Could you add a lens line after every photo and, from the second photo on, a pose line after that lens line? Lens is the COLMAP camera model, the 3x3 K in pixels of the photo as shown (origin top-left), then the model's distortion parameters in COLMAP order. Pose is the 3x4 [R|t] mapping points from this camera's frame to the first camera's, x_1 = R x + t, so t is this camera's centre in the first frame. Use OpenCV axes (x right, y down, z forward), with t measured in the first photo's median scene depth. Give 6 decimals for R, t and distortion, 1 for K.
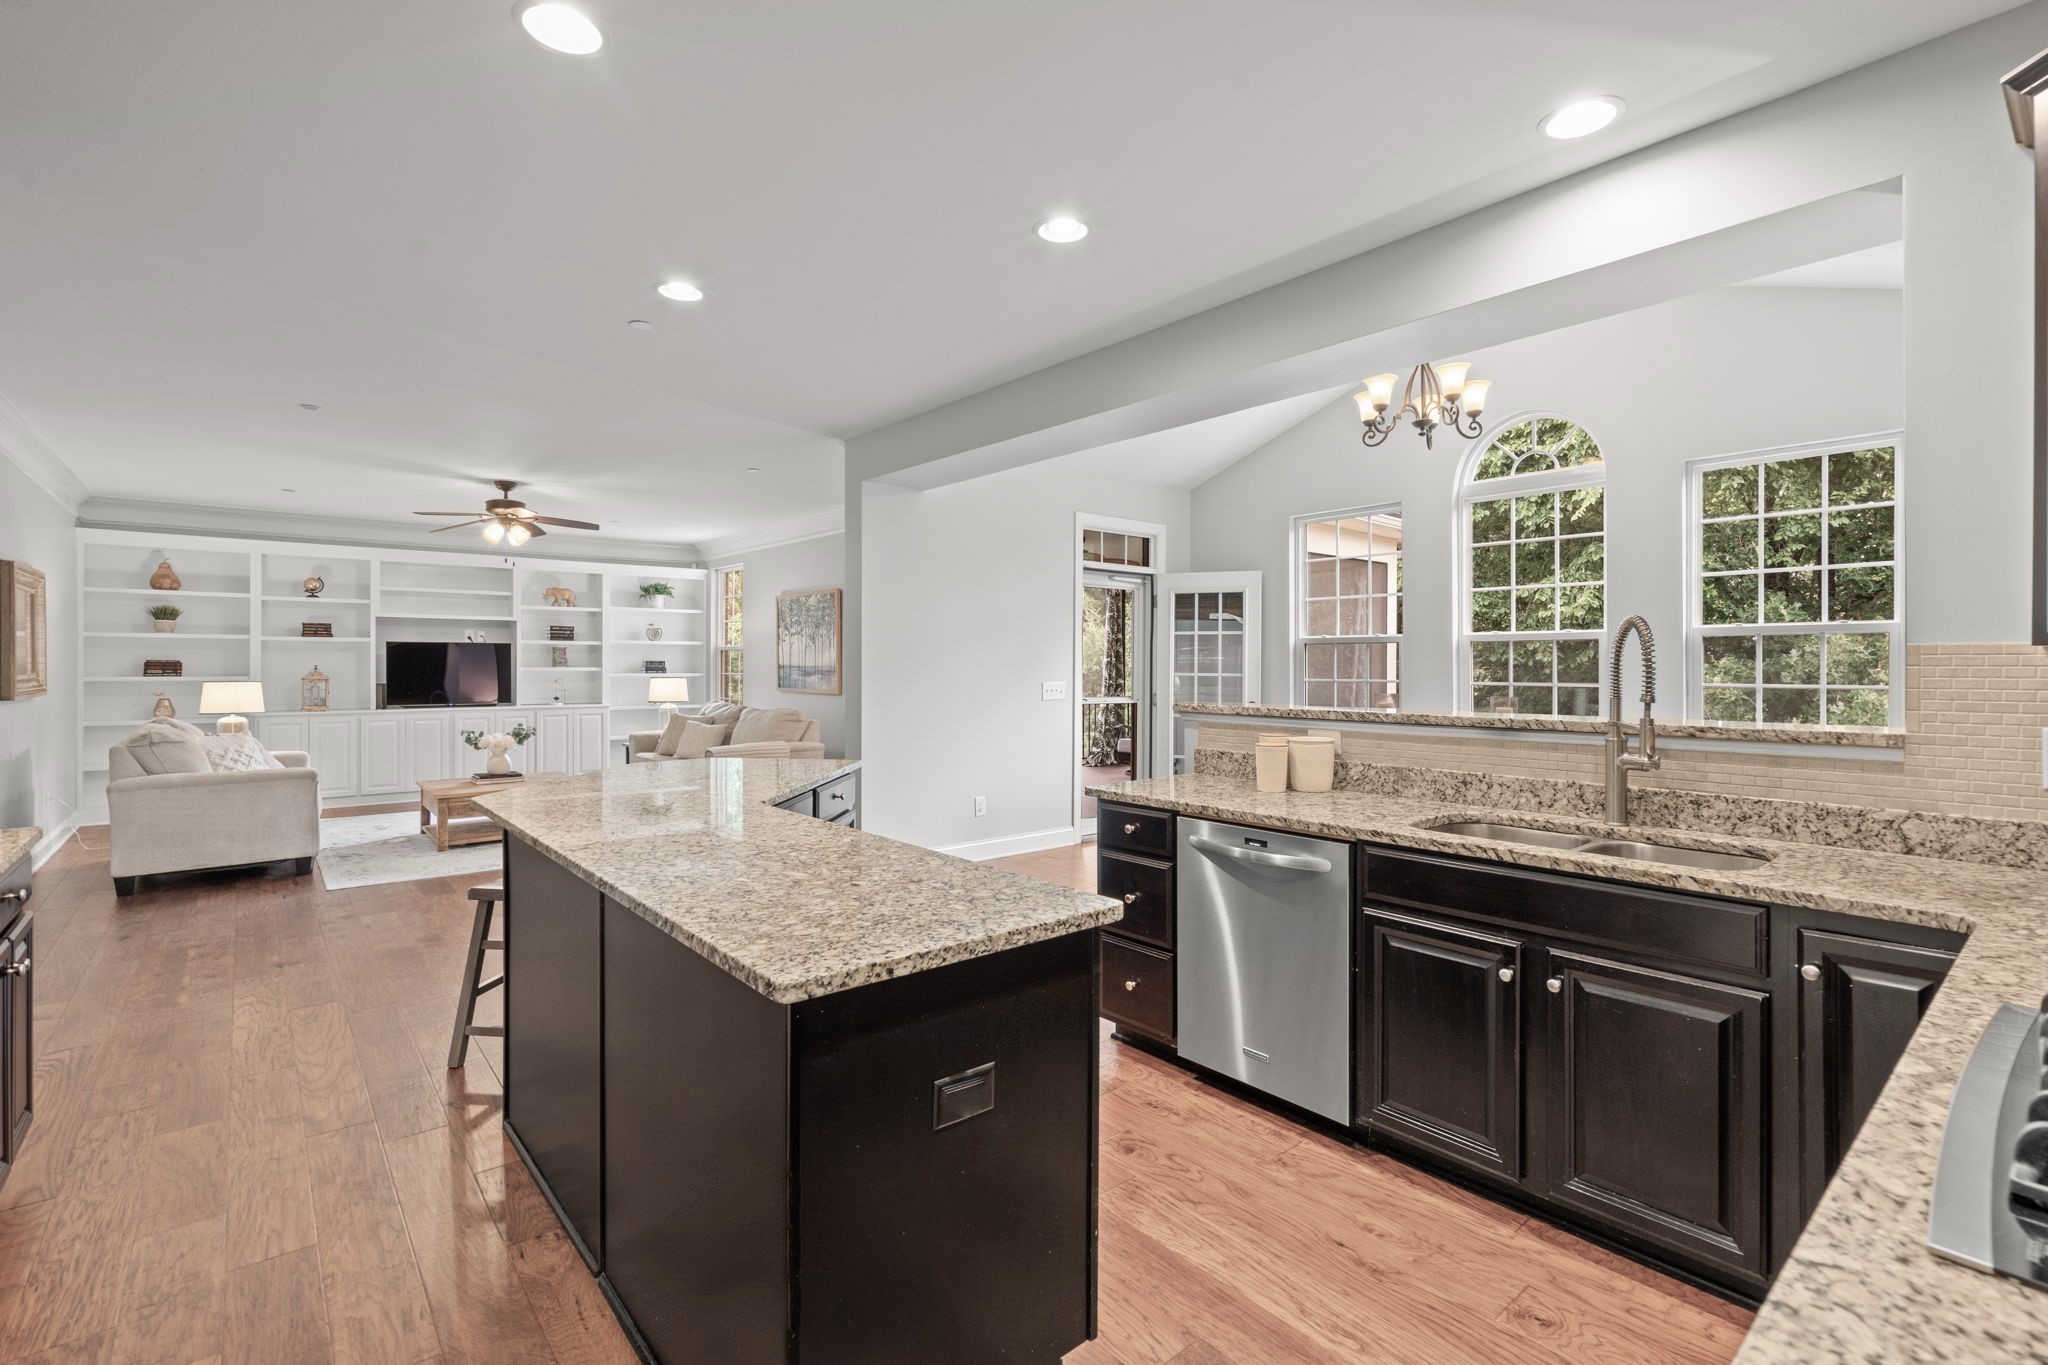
lens RADIAL K [[932.3, 0, 1024.3], [0, 932.3, 665.5], [0, 0, 1]] dist [-0.004362, 0.002038]
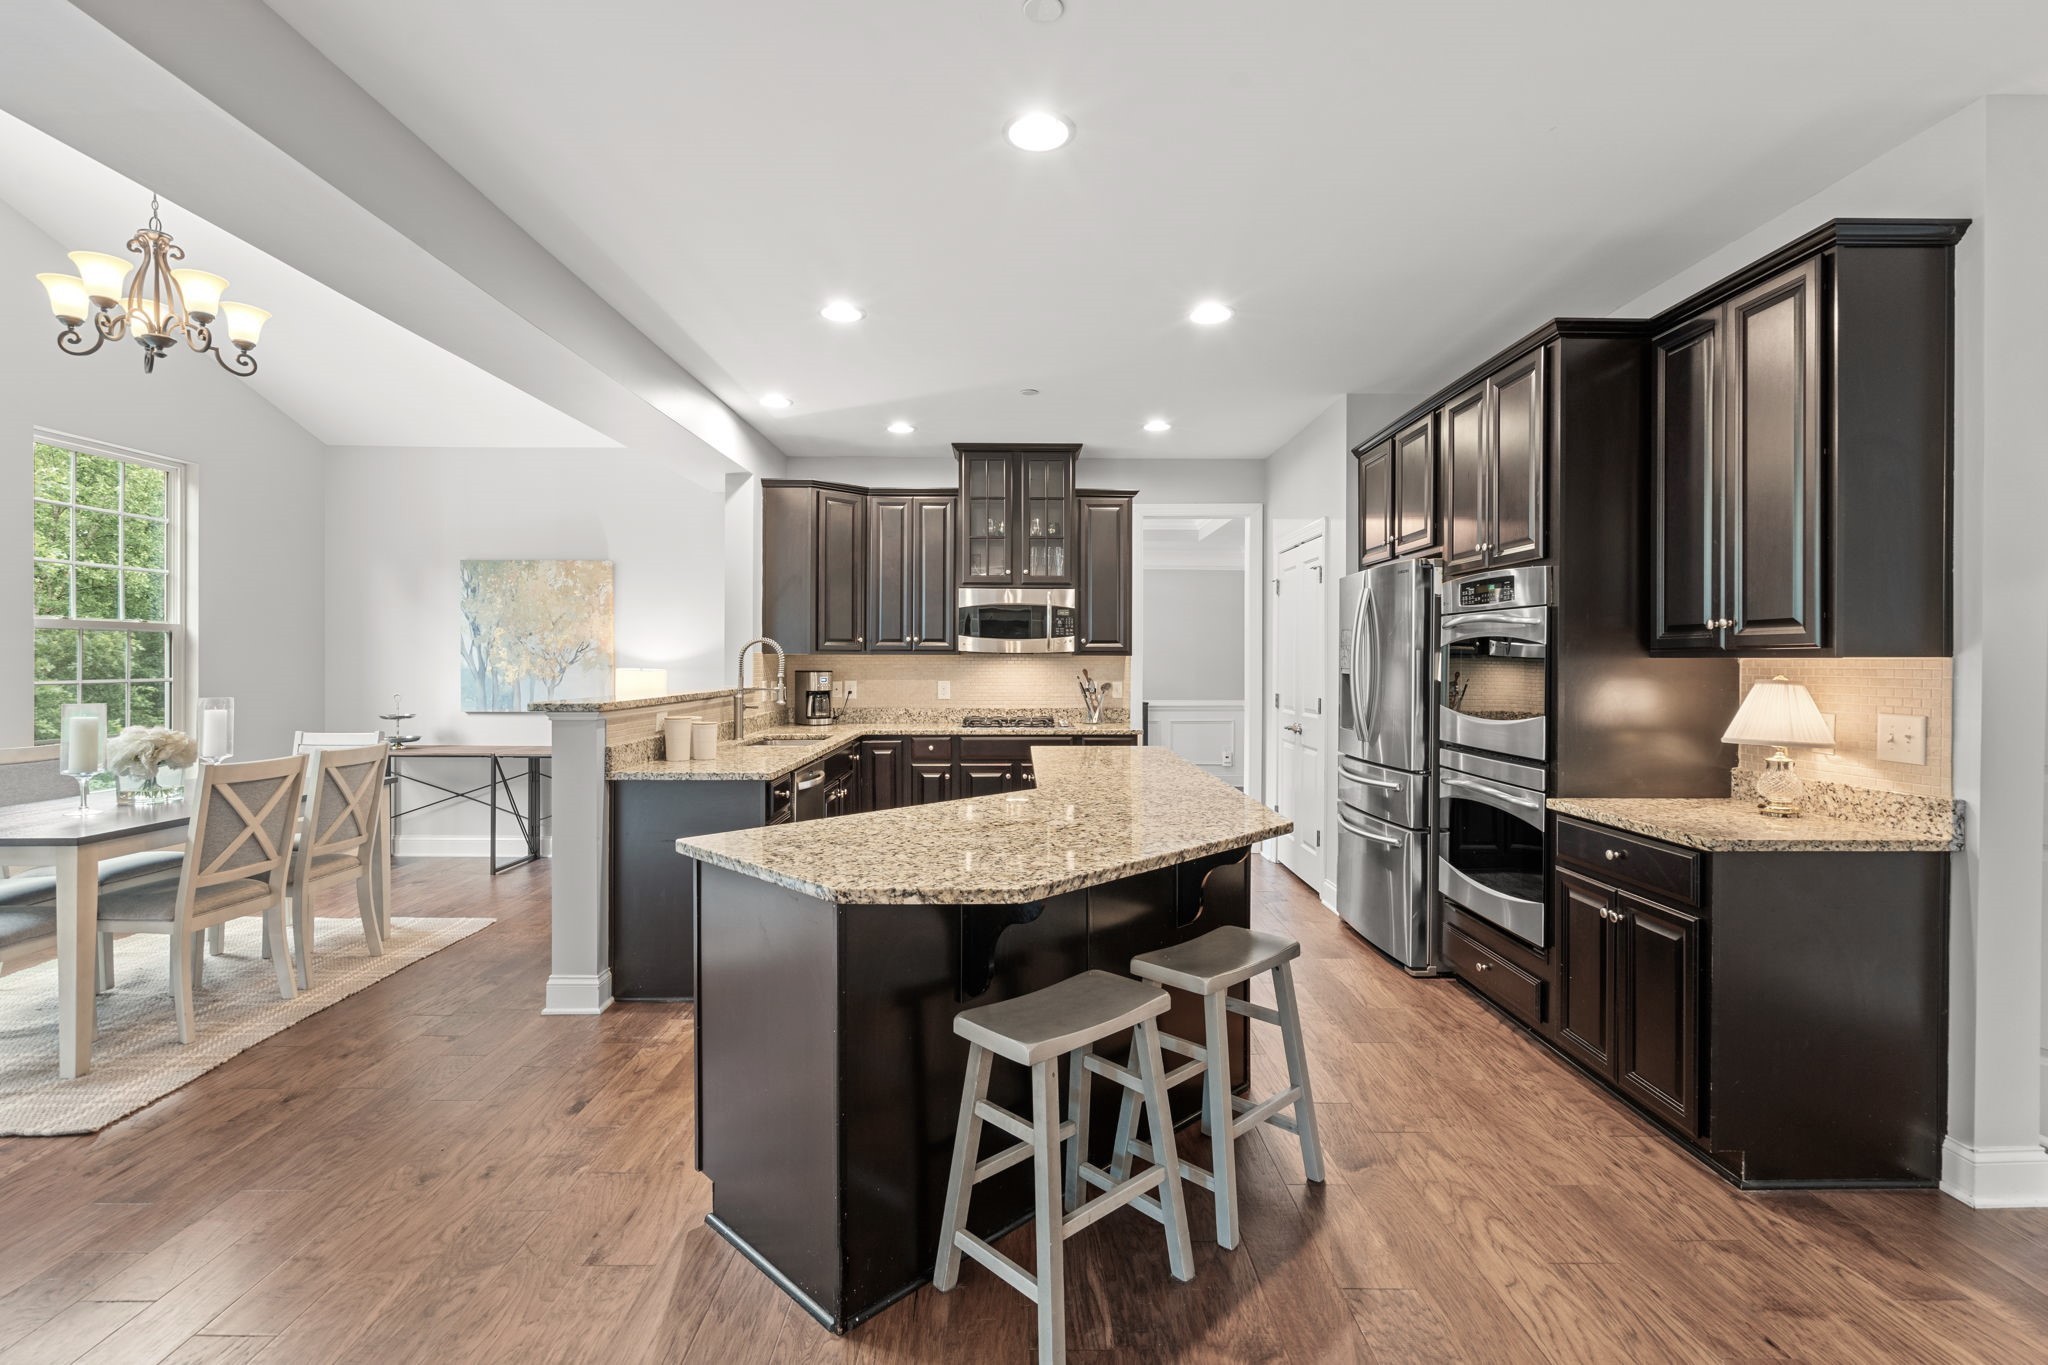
lens RADIAL K [[932.3, 0, 1024.0], [0, 932.3, 666.1], [0, 0, 1]] dist [-0.004362, 0.002038]
pose [[-0.769371, -0.005730, 0.638776, -0.331774], [0.000140, 0.999958, 0.009139, -0.001381], [-0.638802, 0.007121, -0.769338, 0.632581]]
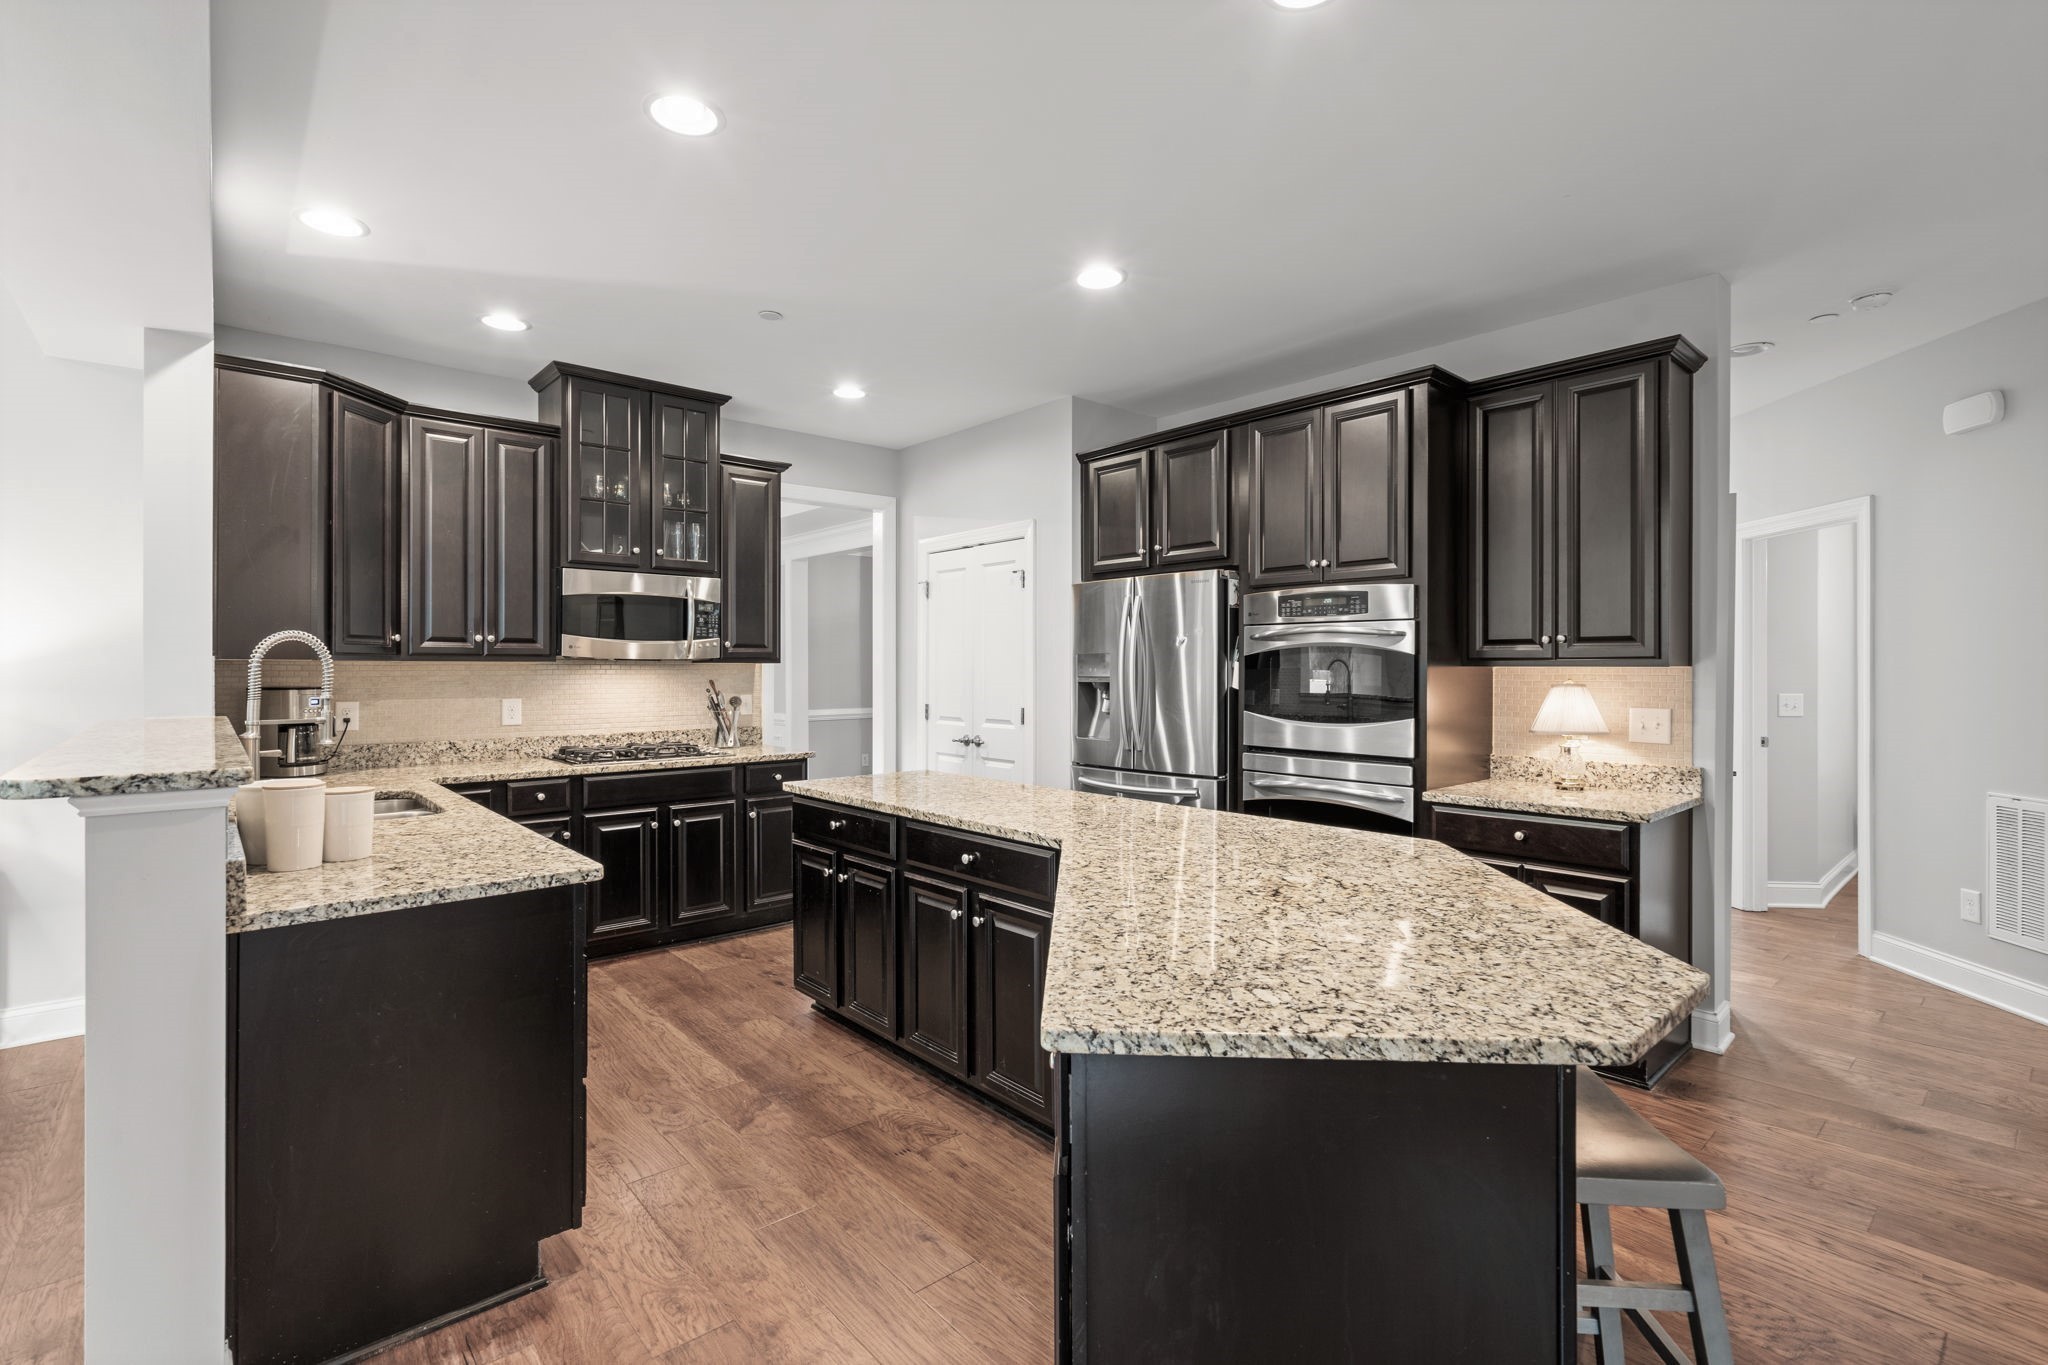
lens RADIAL K [[932.3, 0, 1025.9], [0, 932.3, 671.6], [0, 0, 1]] dist [-0.004362, 0.002038]
pose [[-0.999746, -0.000281, -0.022538, -0.085441], [-0.000456, 0.999970, 0.007763, -0.002107], [0.022536, 0.007772, -0.999716, 0.625828]]
